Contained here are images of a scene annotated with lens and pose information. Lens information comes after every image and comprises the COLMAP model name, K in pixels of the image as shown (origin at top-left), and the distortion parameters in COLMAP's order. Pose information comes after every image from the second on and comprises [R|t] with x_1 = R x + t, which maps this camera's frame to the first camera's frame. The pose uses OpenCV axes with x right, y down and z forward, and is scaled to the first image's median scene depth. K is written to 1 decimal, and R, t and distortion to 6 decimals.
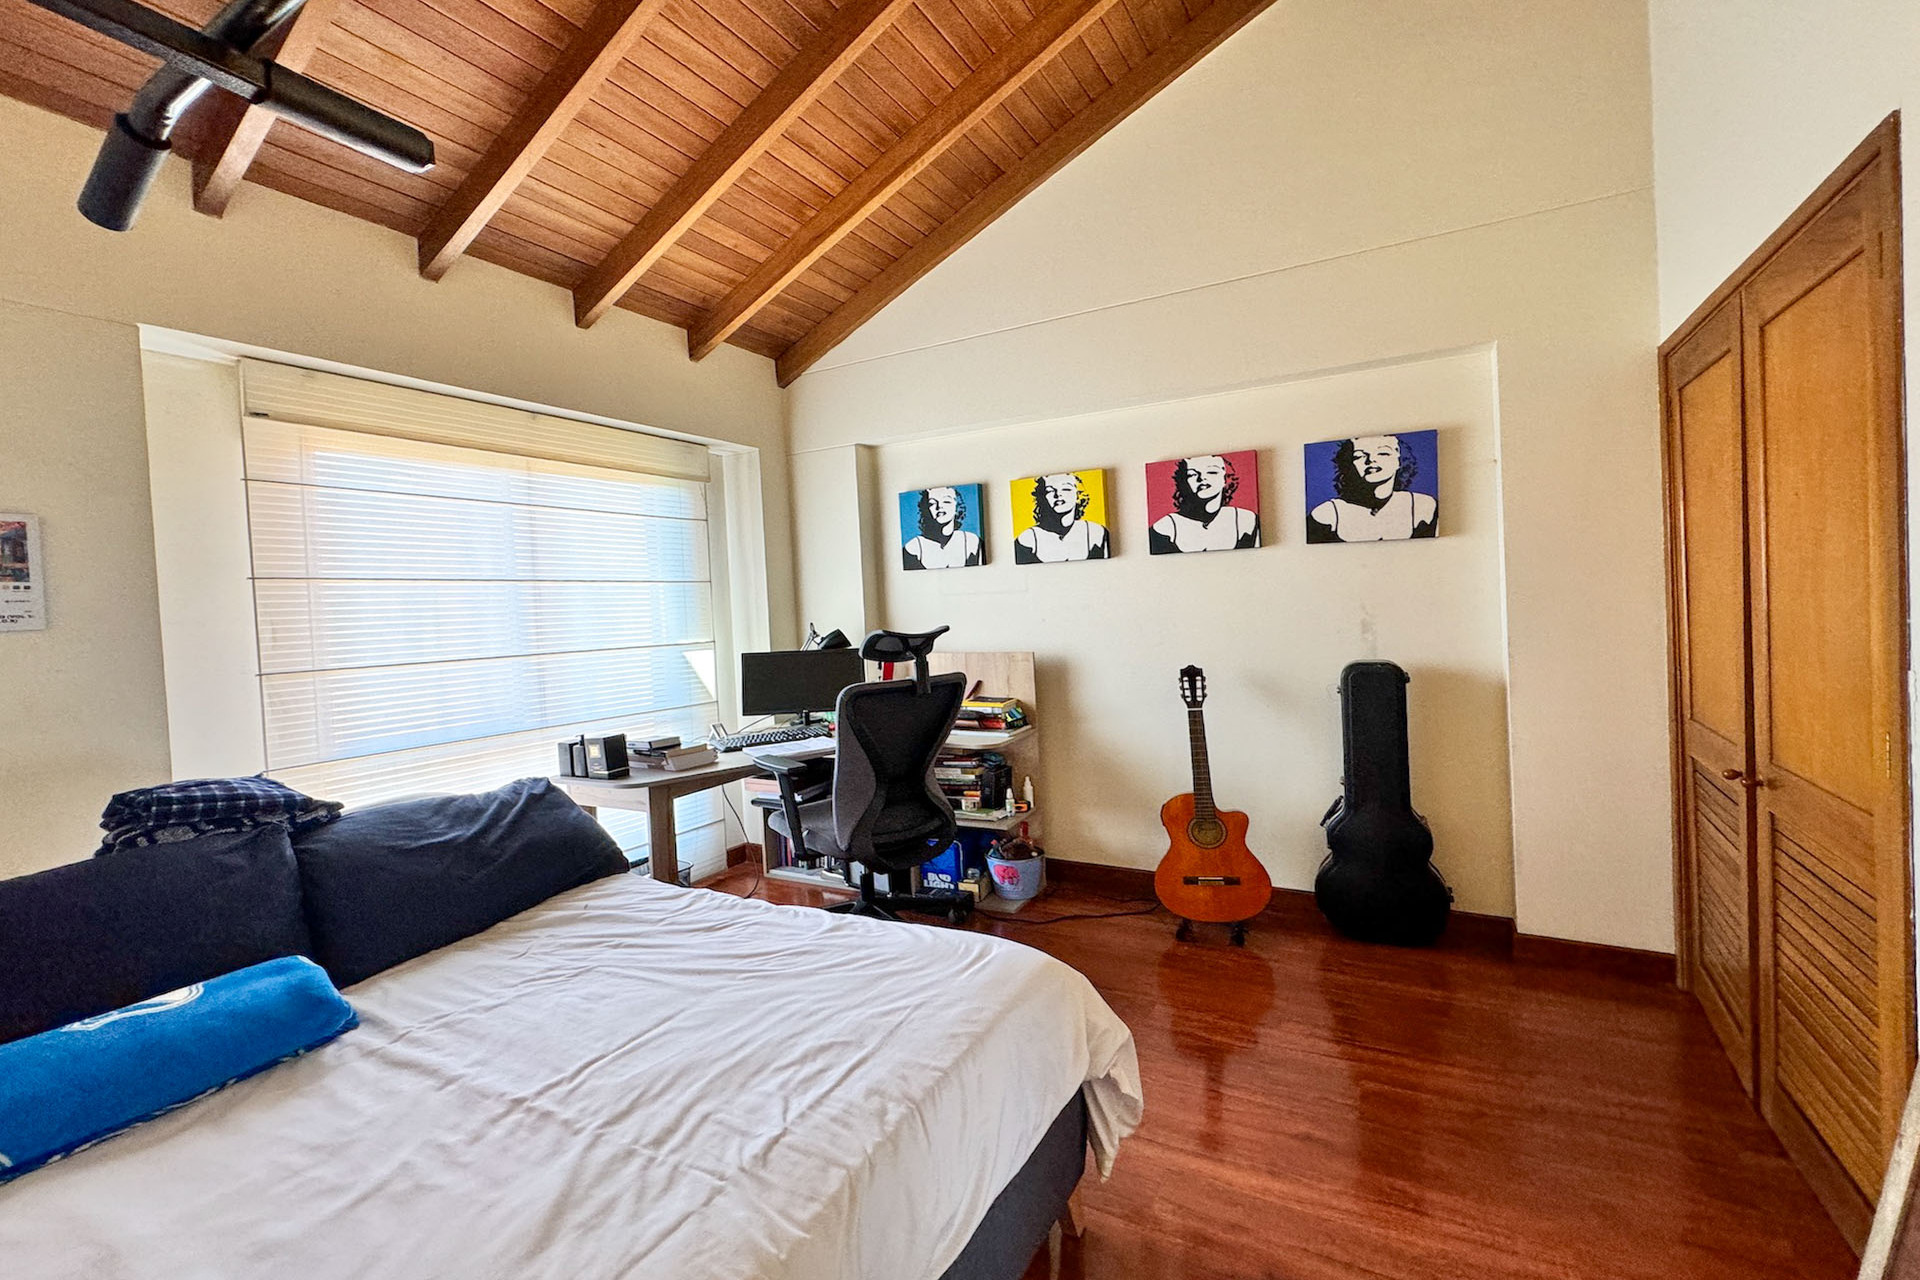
lens RADIAL K [[813.4, 0, 969.5], [0, 813.4, 624.4], [0, 0, 1]] dist [0.000073, 0.000142]
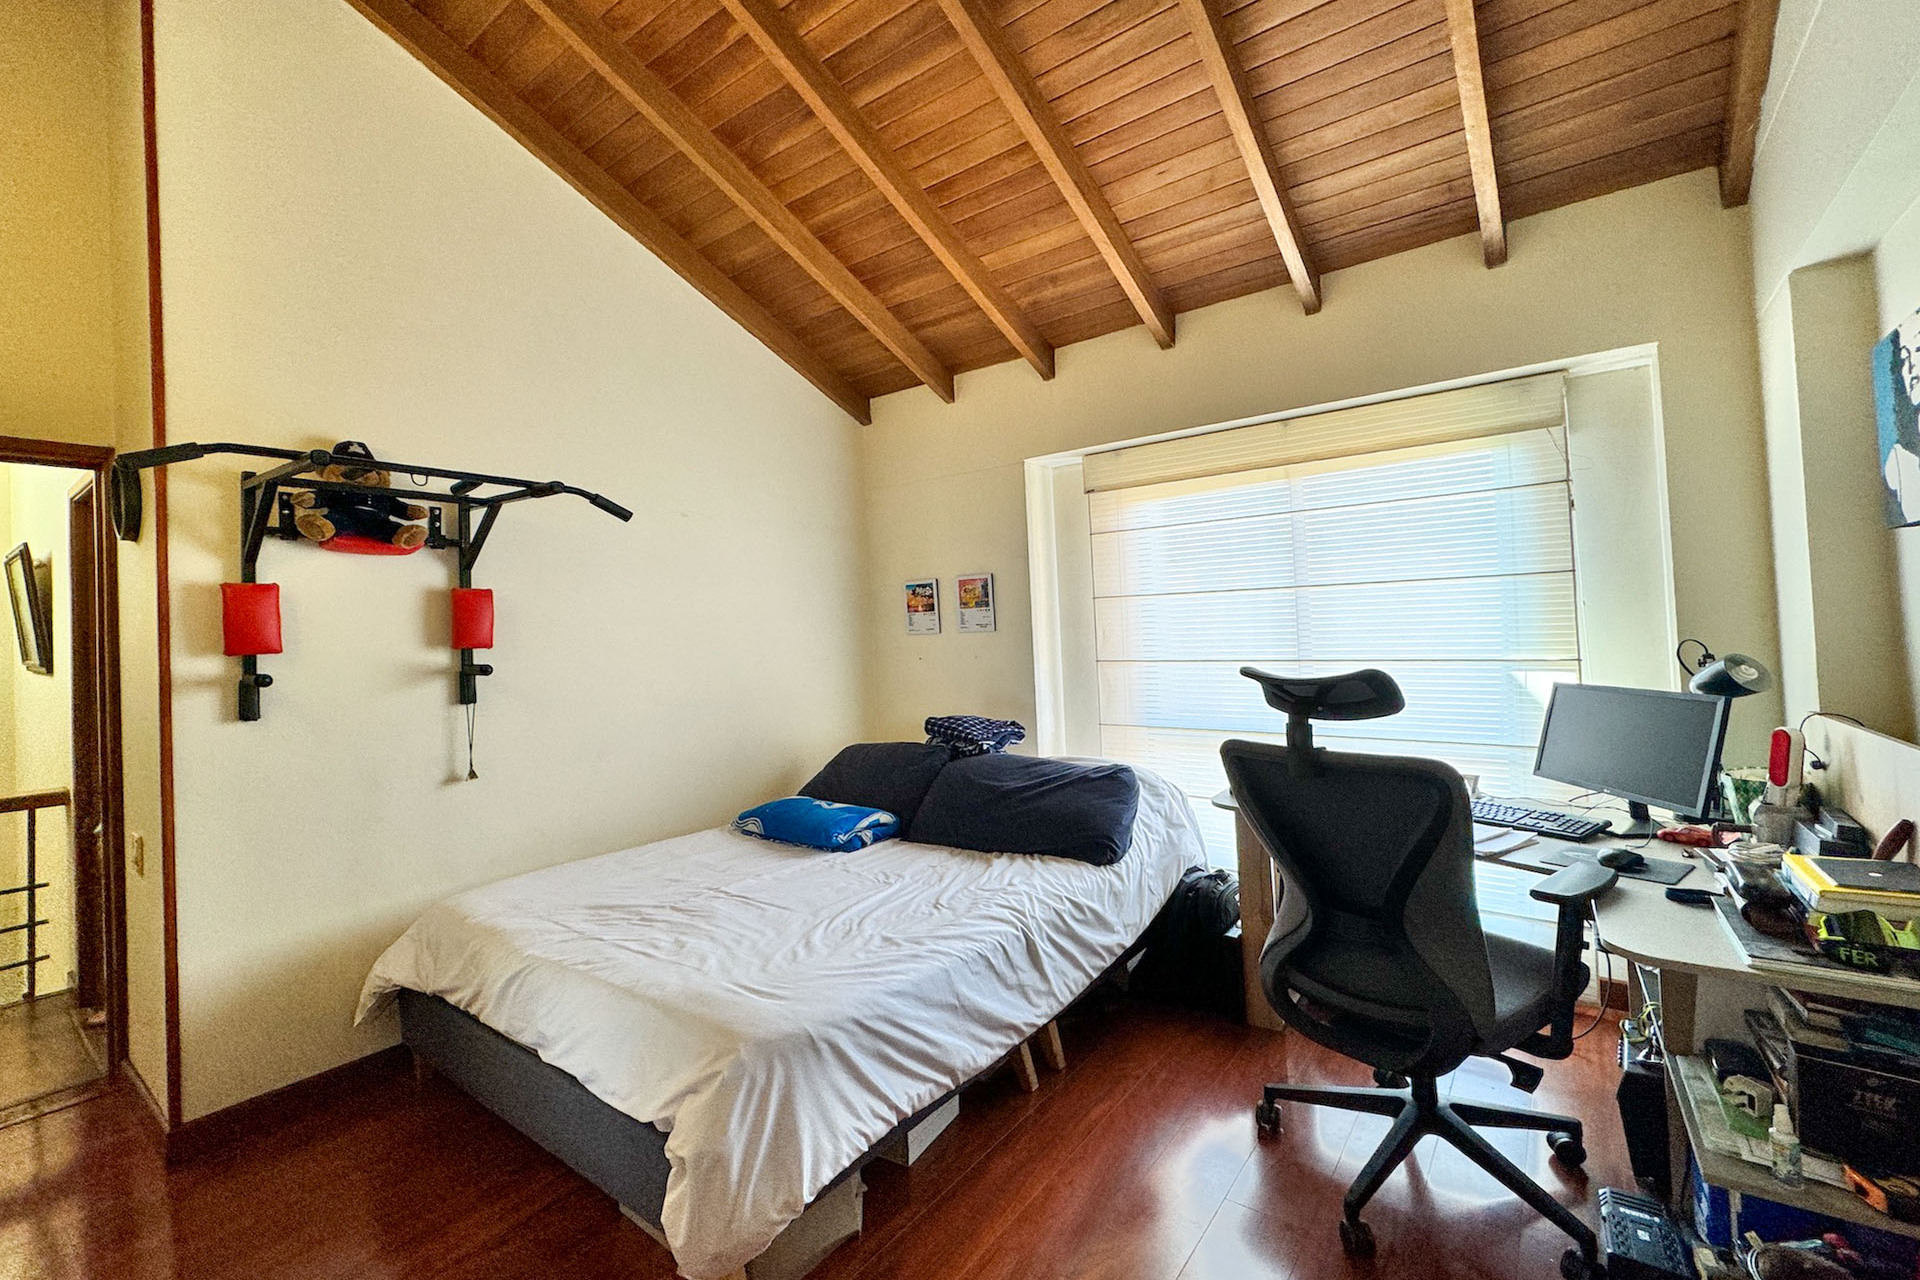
lens RADIAL K [[800.0, 0, 960.0], [0, 800.0, 640.0], [0, 0, 1]] dist [0.000007, -0.000292]
pose [[-0.127633, 0.051909, -0.990462, 0.929372], [0.015346, 0.998613, 0.050358, -0.084173], [0.991703, -0.008772, -0.128253, 1.333593]]
